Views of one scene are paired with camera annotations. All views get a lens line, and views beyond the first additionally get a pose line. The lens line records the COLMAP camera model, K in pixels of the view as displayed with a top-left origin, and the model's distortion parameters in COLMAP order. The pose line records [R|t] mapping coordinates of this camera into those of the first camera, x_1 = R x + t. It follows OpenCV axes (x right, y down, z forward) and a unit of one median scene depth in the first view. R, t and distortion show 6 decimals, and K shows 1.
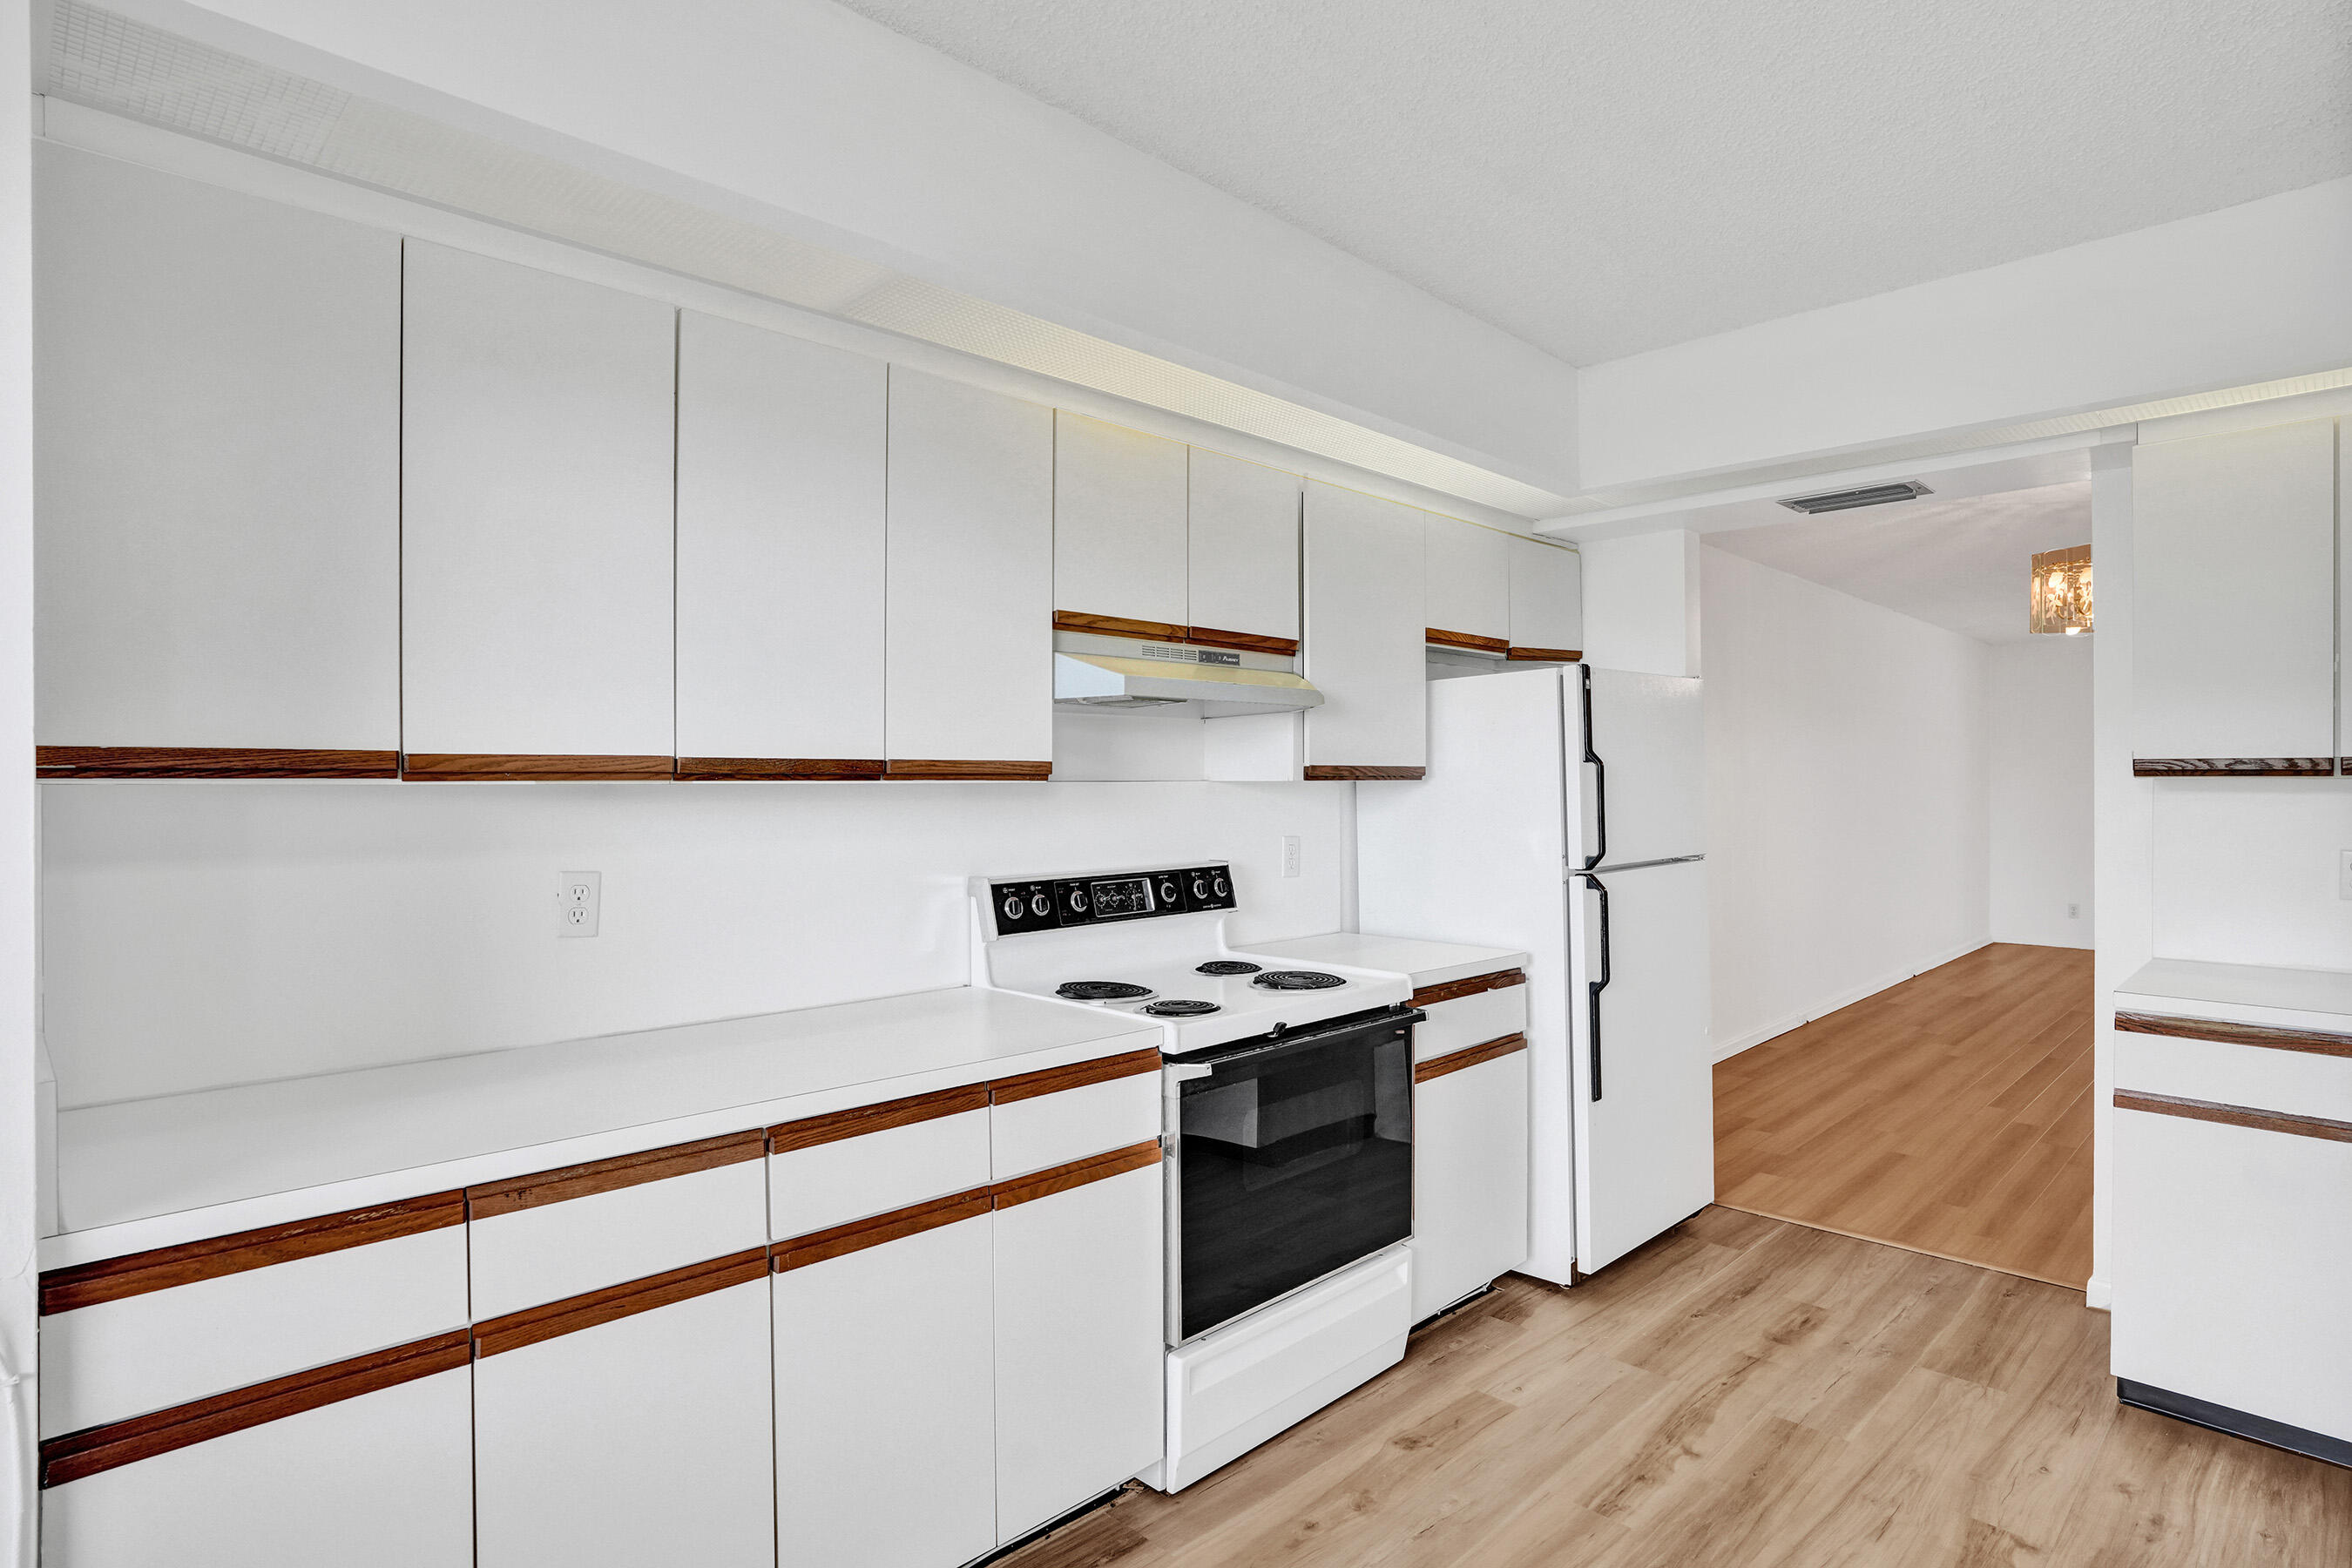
lens RADIAL K [[1194.0, 0, 1176.0], [0, 1194.0, 784.0], [0, 0, 1]] dist [-0.000926, -0.000227]
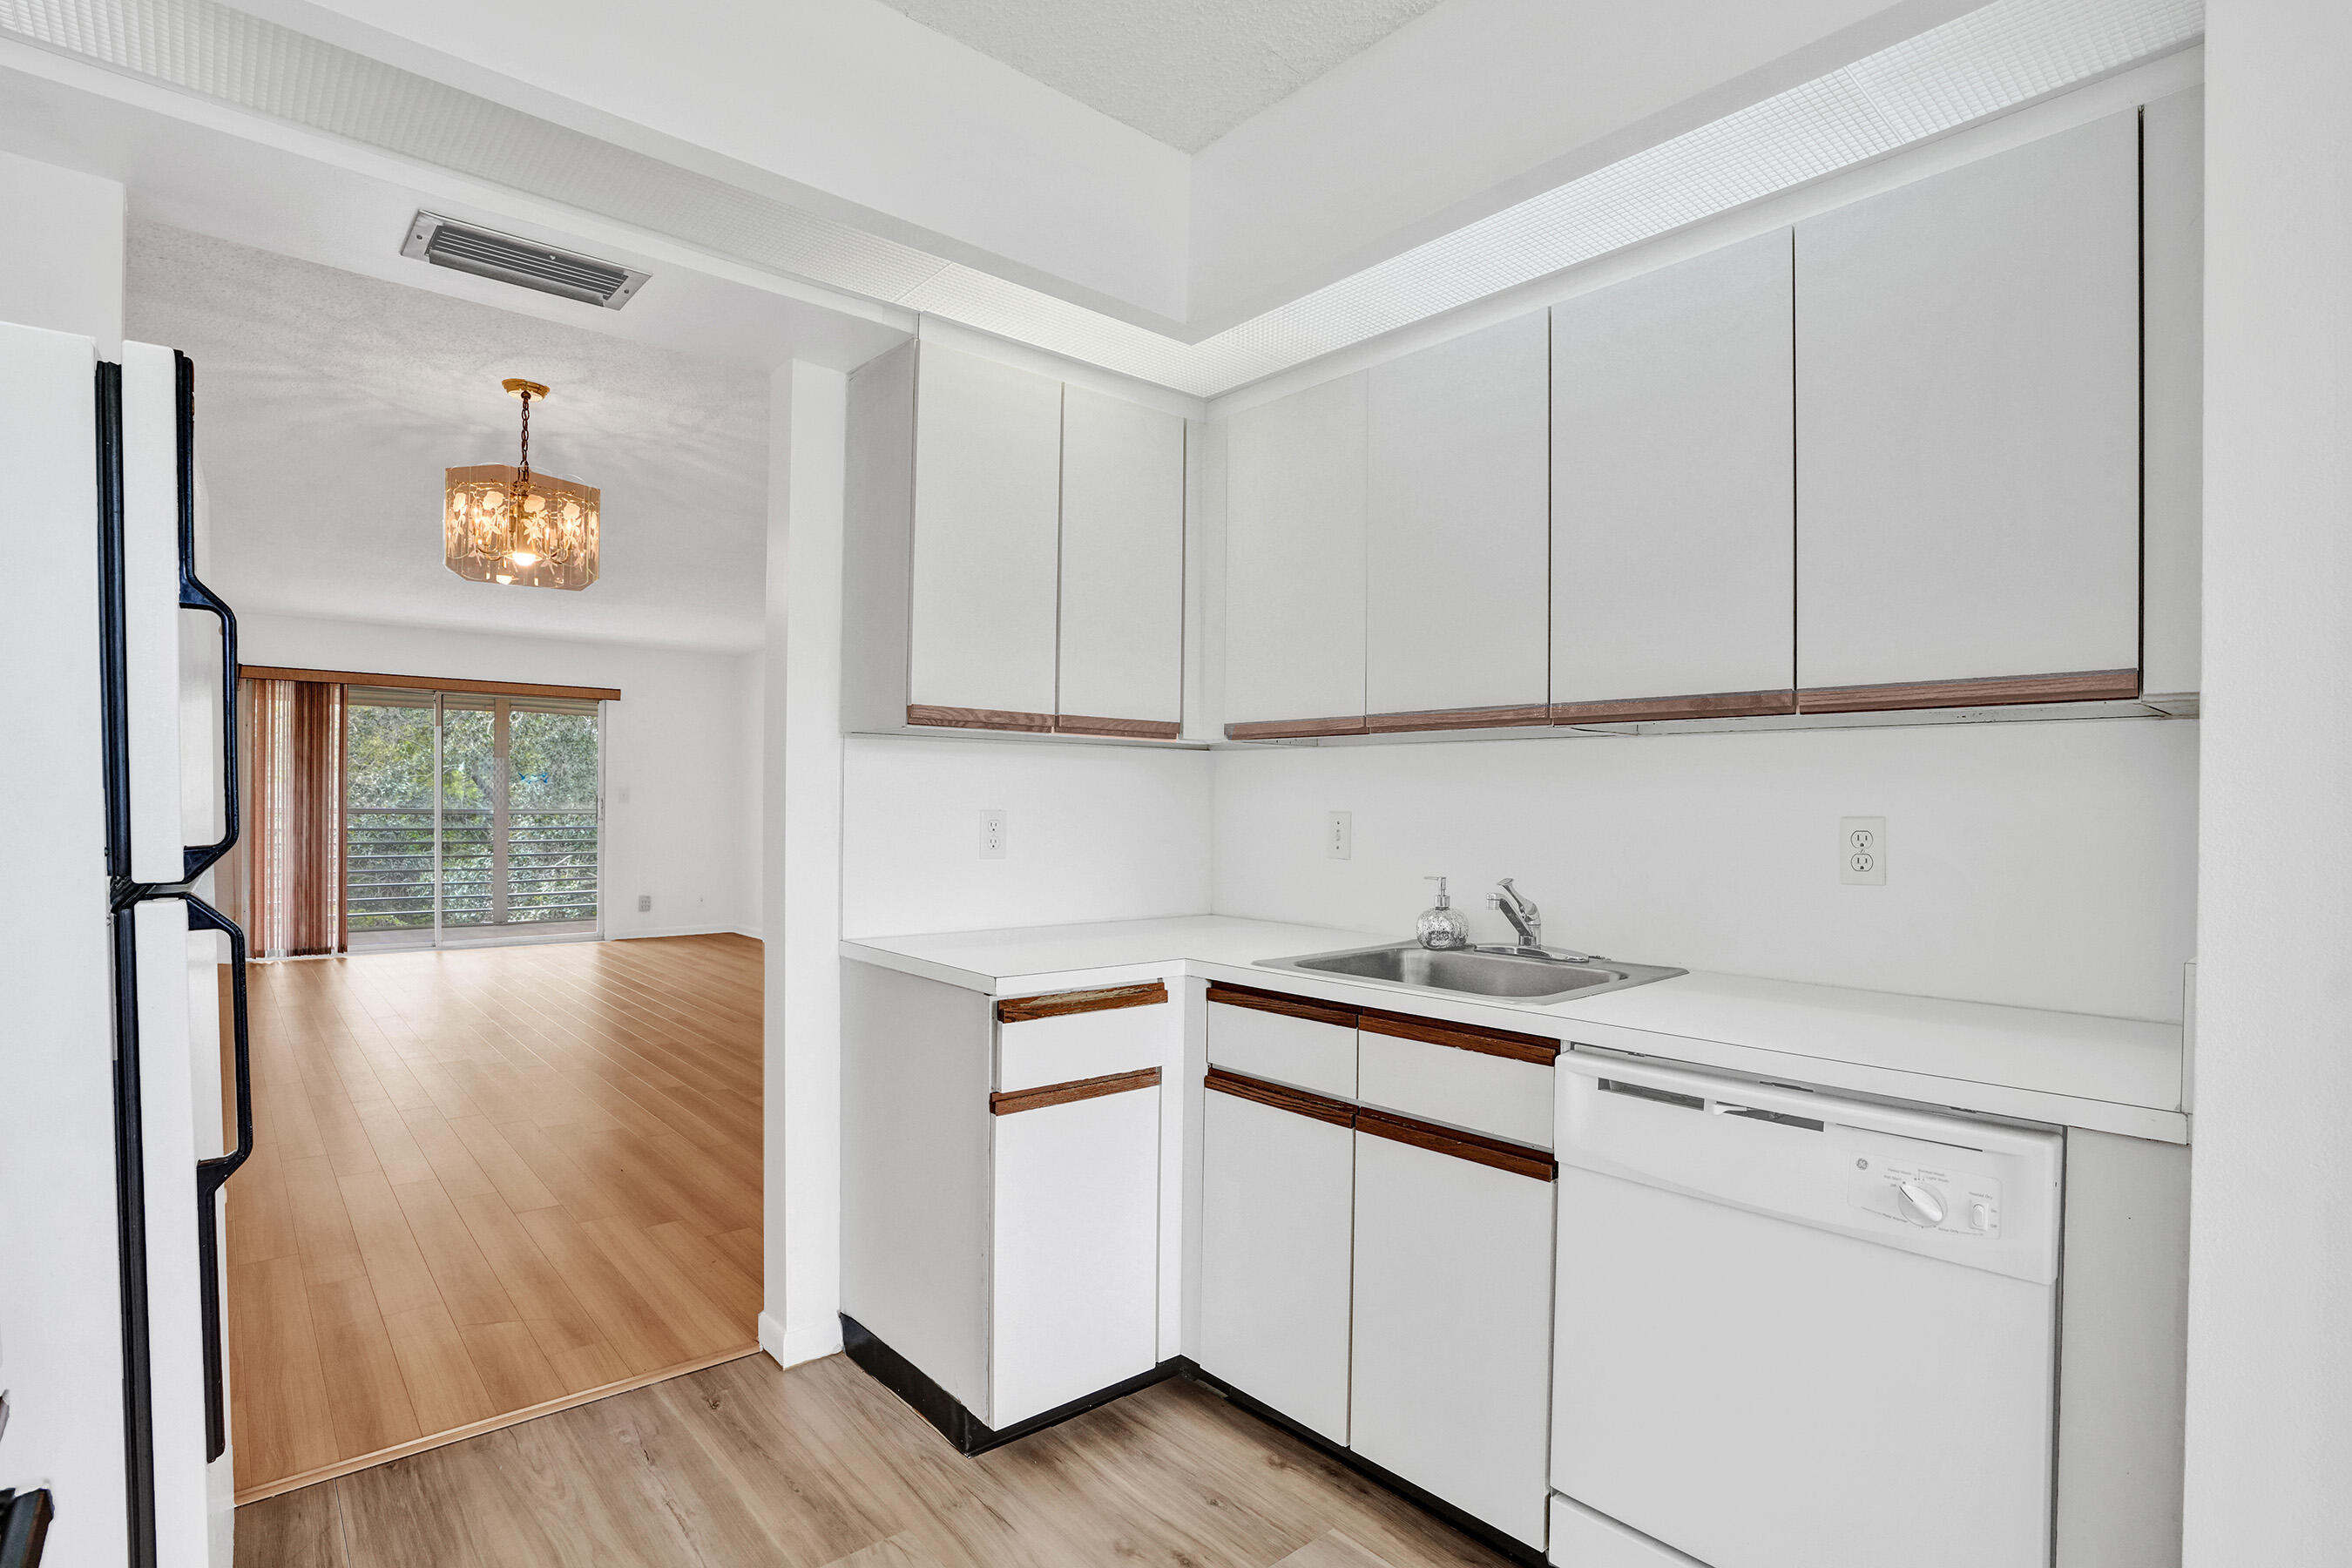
lens RADIAL K [[1137.4, 0, 1176.0], [0, 1137.4, 784.0], [0, 0, 1]] dist [-0.034052, 0.000089]
pose [[0.055719, 0.019107, 0.998264, -0.002813], [-0.010093, 0.999777, -0.018572, 0.043809], [-0.998395, -0.009041, 0.055899, 0.656731]]
